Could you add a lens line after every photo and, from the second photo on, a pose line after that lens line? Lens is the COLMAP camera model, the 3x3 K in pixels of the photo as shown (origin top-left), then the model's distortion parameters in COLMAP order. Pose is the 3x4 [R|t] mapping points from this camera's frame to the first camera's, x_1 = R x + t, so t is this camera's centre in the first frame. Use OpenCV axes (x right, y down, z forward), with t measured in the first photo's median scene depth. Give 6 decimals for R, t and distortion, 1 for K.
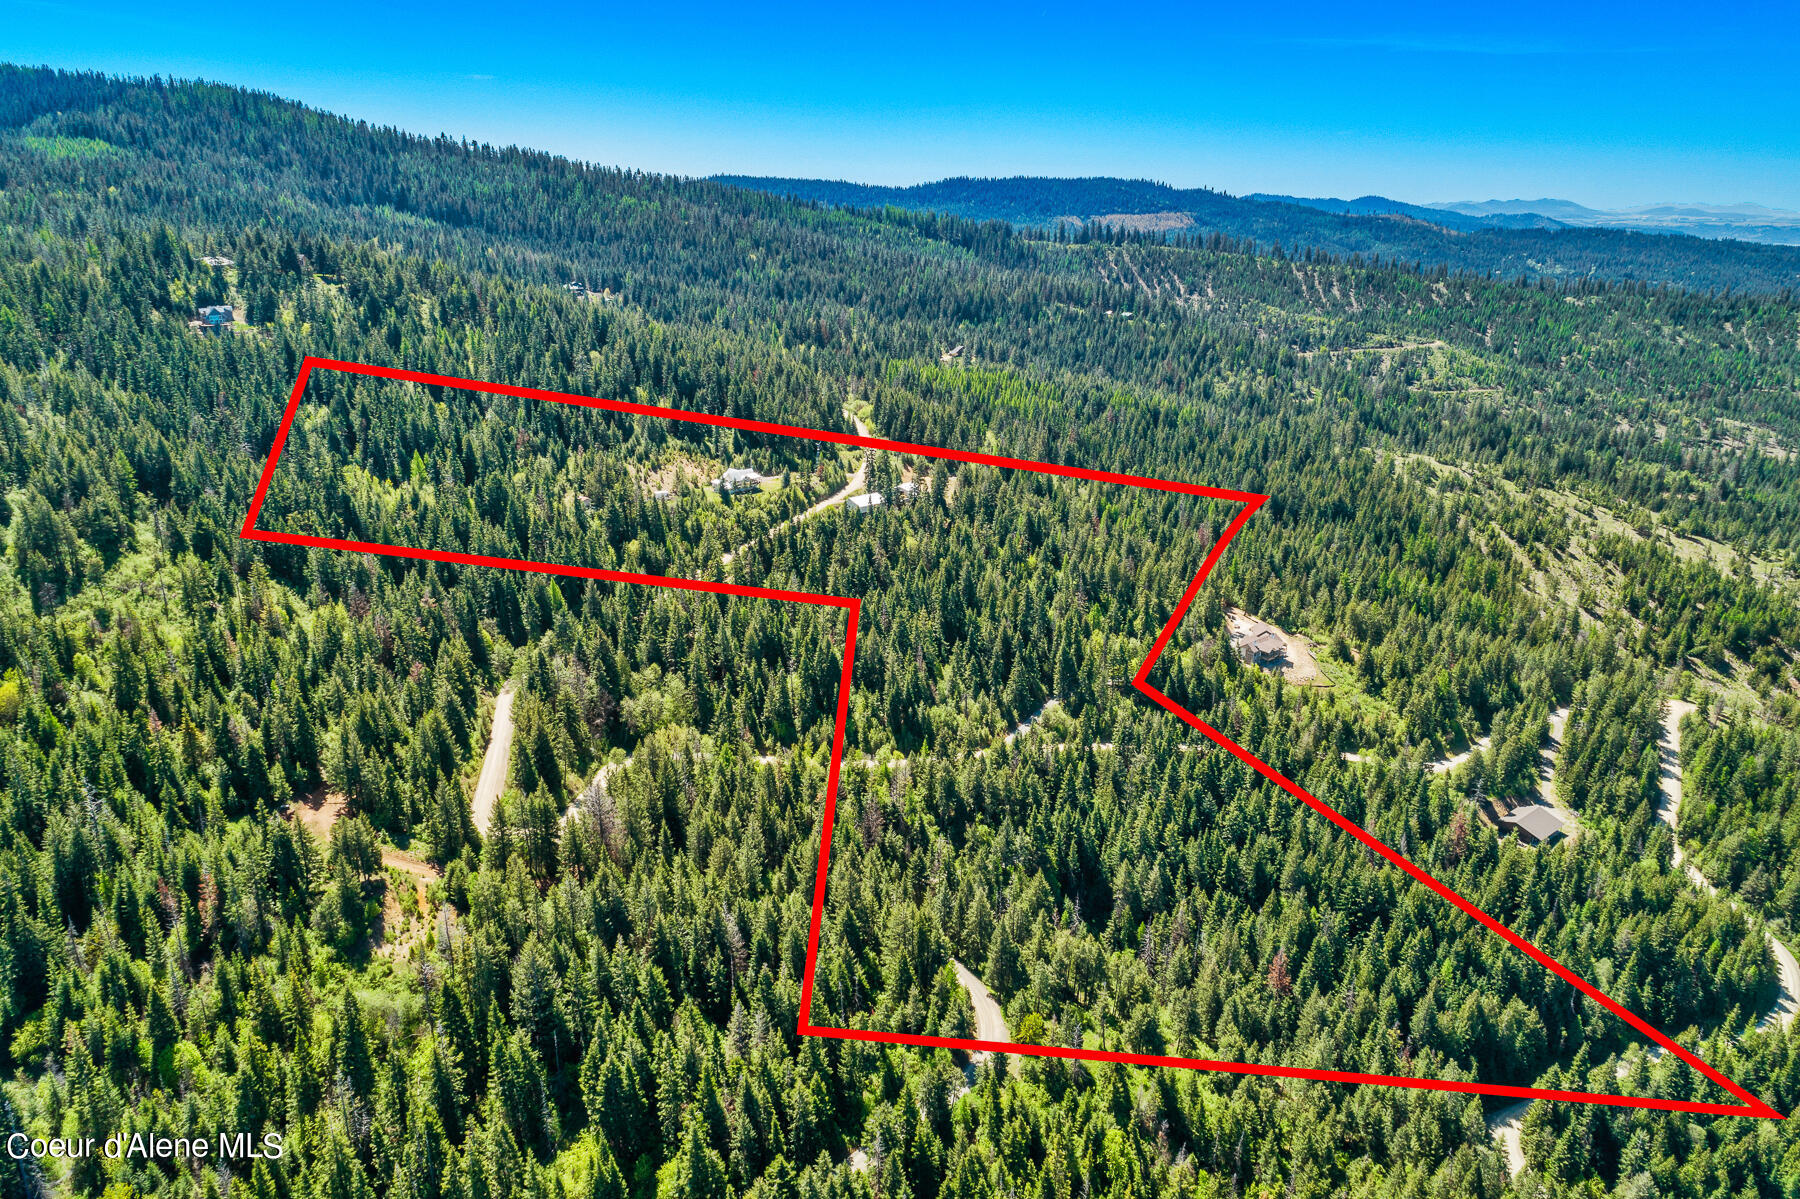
lens RADIAL K [[1201.6, 0, 900.0], [0, 1201.6, 599.5], [0, 0, 1]] dist [-0.008614, 0.008323]
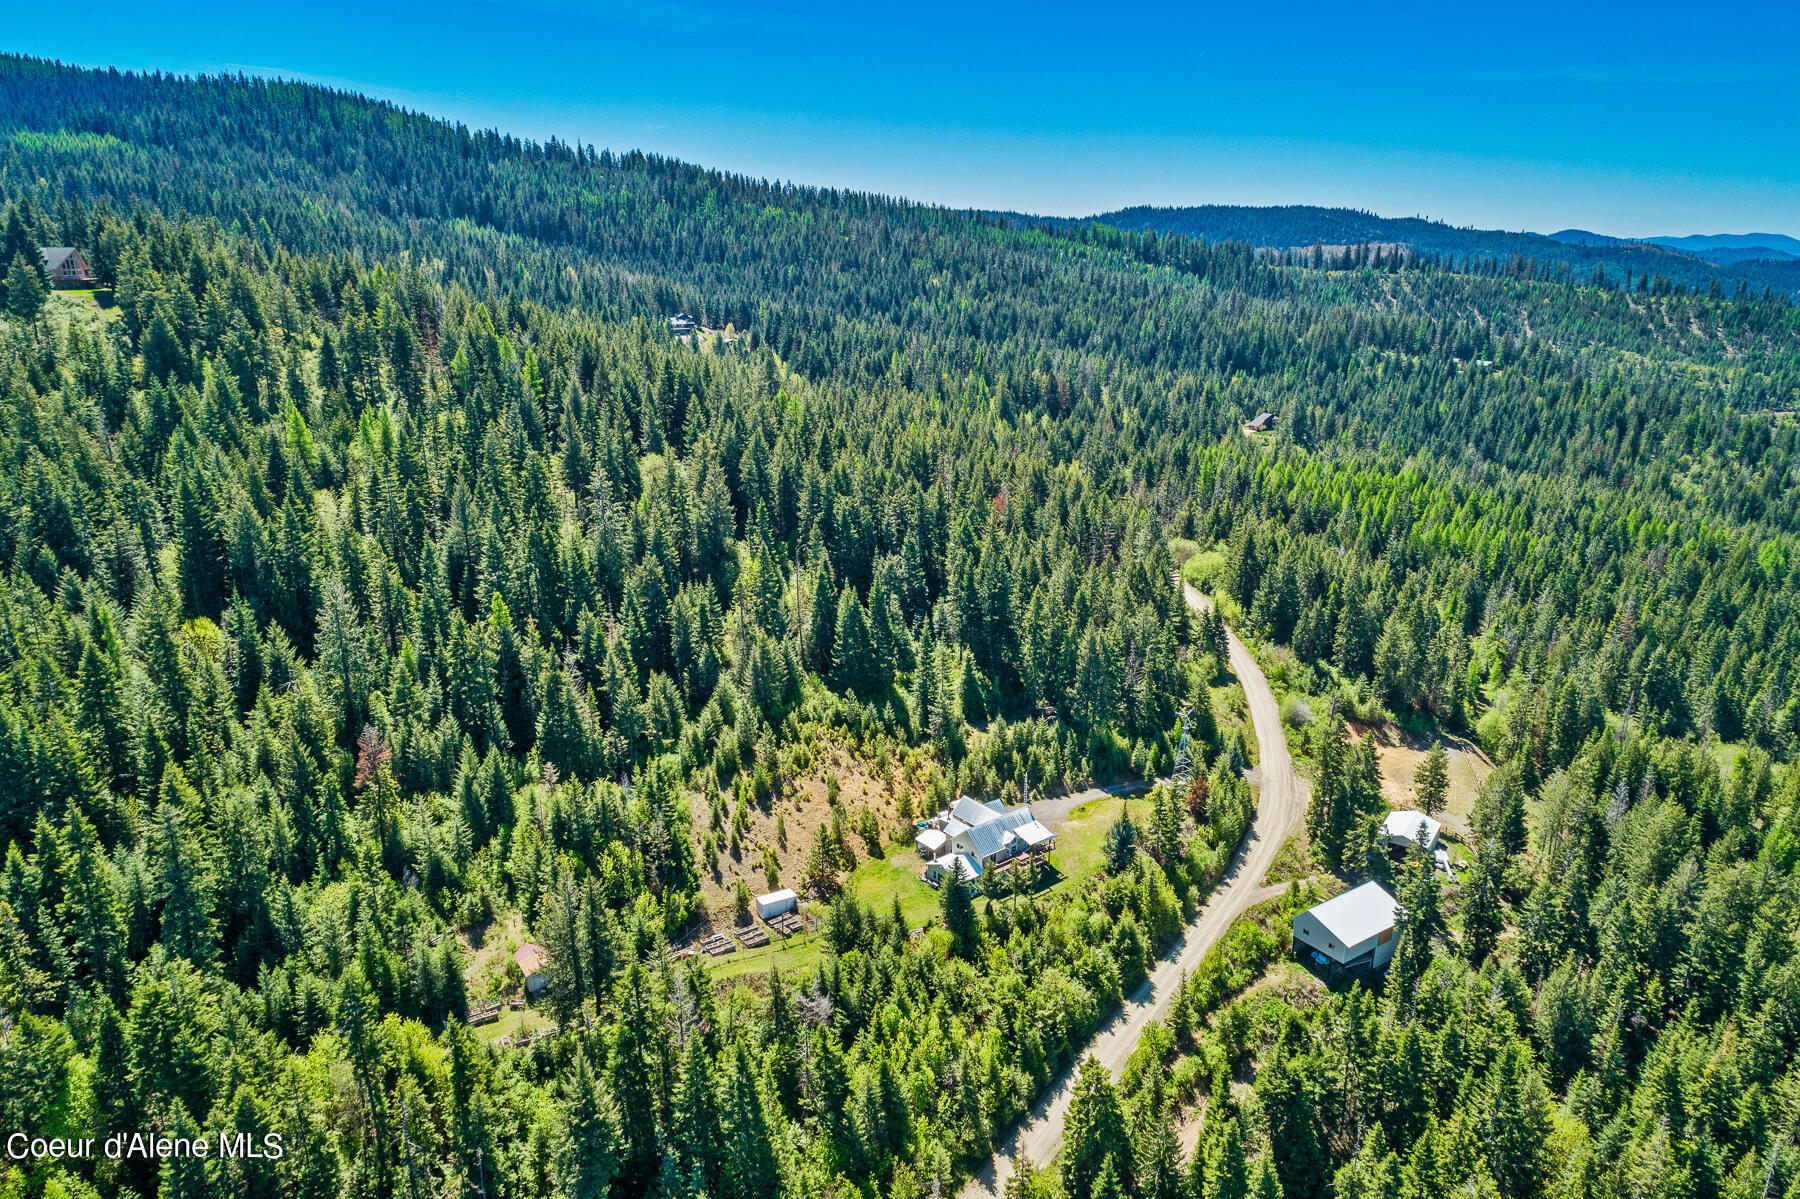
lens RADIAL K [[1201.6, 0, 900.0], [0, 1201.6, 599.5], [0, 0, 1]] dist [-0.008614, 0.008323]
pose [[0.992756, 0.027394, -0.116987, -0.064971], [-0.031055, 0.999080, -0.029590, -0.085793], [0.116068, 0.033009, 0.992693, 0.340400]]
